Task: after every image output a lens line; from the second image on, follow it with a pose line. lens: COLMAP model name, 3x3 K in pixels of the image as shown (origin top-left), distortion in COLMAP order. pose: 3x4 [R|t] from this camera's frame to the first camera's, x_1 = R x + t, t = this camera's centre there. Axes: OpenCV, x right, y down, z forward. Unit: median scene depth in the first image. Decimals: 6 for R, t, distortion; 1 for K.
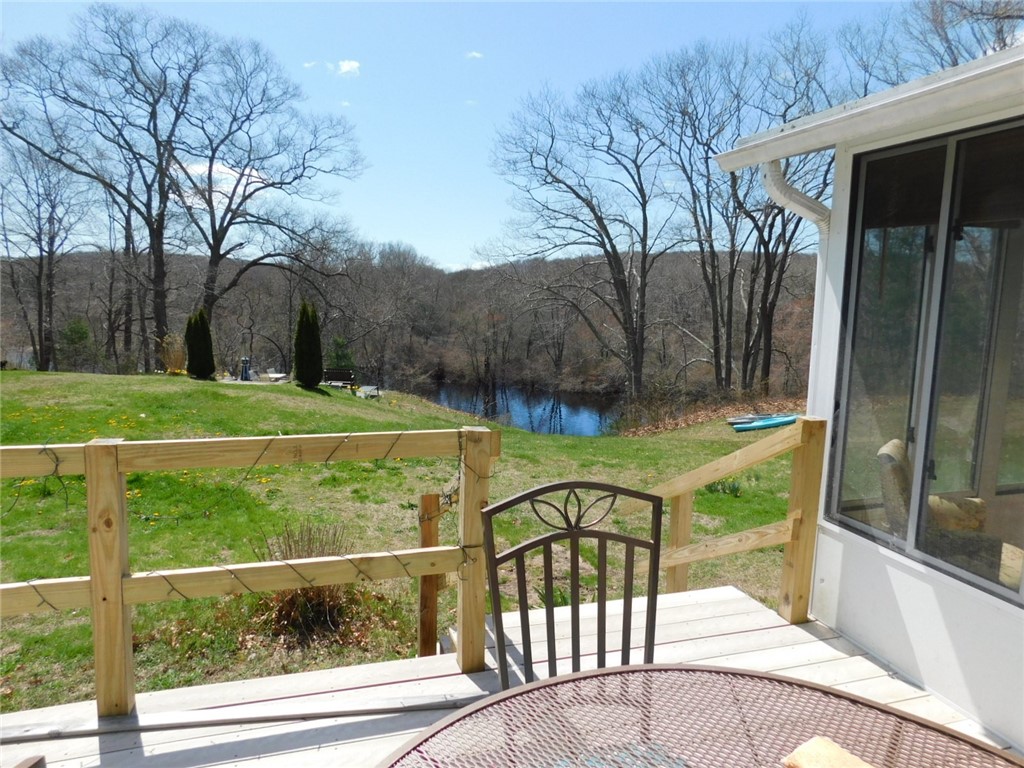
lens RADIAL K [[681.0, 0, 513.2], [0, 681.0, 383.8], [0, 0, 1]] dist [-0.061223, 0.047260]
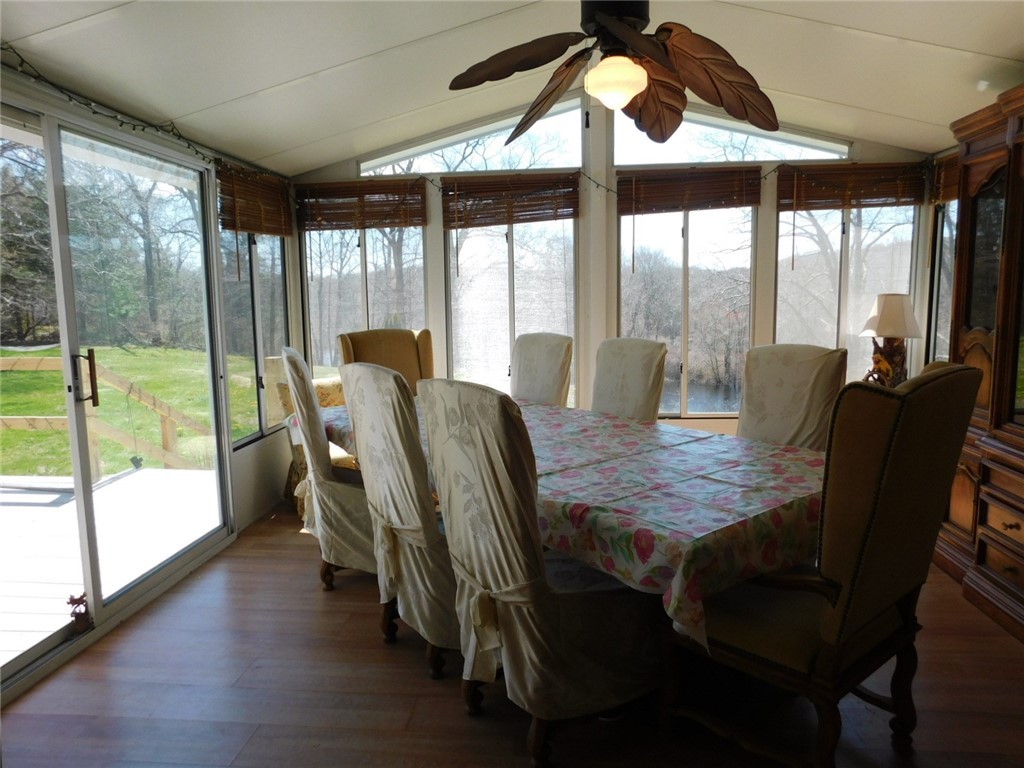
lens RADIAL K [[681.0, 0, 509.9], [0, 681.0, 383.4], [0, 0, 1]] dist [-0.061223, 0.047260]
pose [[0.921917, 0.014006, -0.387135, 0.116011], [-0.015058, 0.999887, 0.000316, 0.007292], [0.387095, 0.005538, 0.922023, -0.026971]]
